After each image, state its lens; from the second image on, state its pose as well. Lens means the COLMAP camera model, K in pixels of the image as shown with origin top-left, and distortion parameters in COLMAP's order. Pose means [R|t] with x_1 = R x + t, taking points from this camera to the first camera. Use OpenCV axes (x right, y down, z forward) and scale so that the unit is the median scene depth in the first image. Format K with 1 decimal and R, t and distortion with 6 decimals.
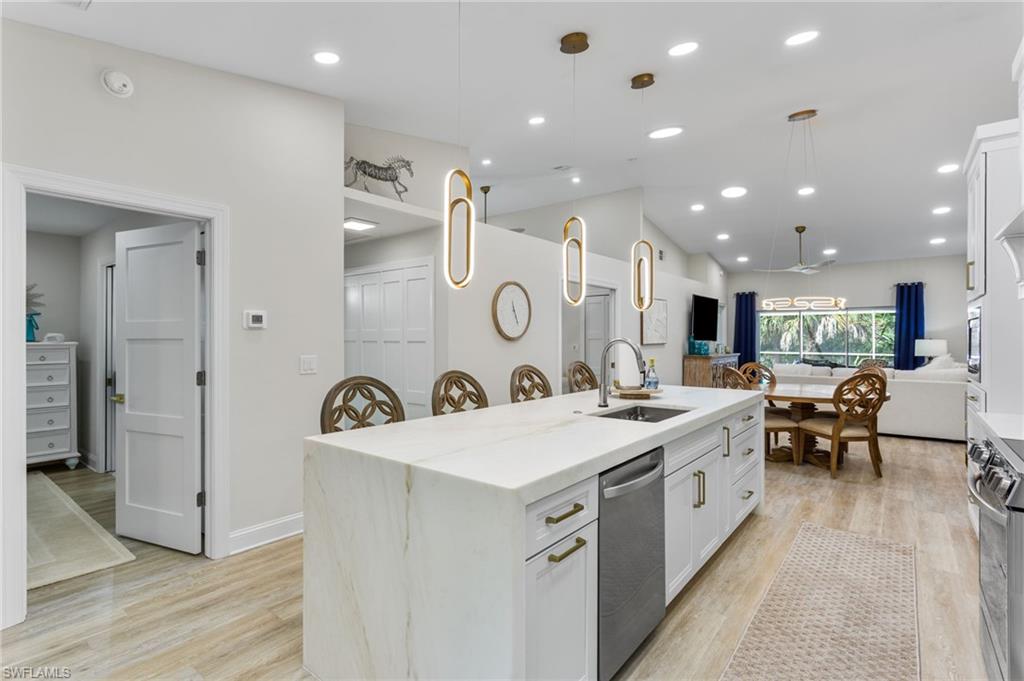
lens RADIAL K [[486.7, 0, 502.0], [0, 486.7, 339.0], [0, 0, 1]] dist [-0.003245, 0.002727]
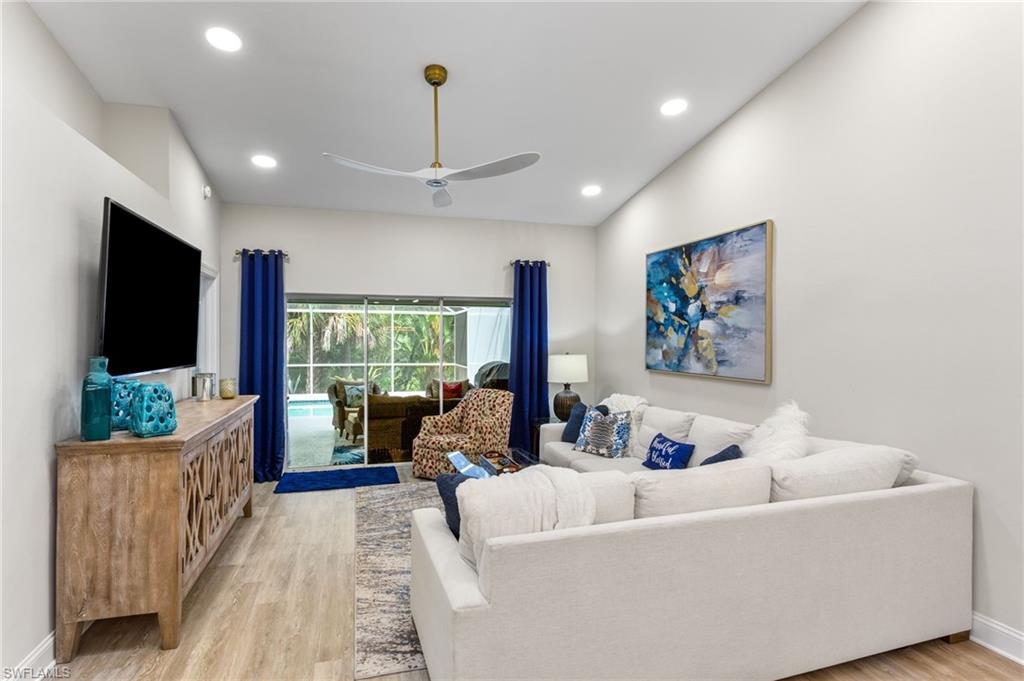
lens RADIAL K [[523.0, 0, 505.6], [0, 523.0, 337.6], [0, 0, 1]] dist [-0.013087, 0.000488]
pose [[0.563708, 0.003689, 0.825966, 0.282331], [0.000458, 0.999988, -0.004779, -0.016357], [-0.825974, 0.003072, 0.563699, 0.664278]]
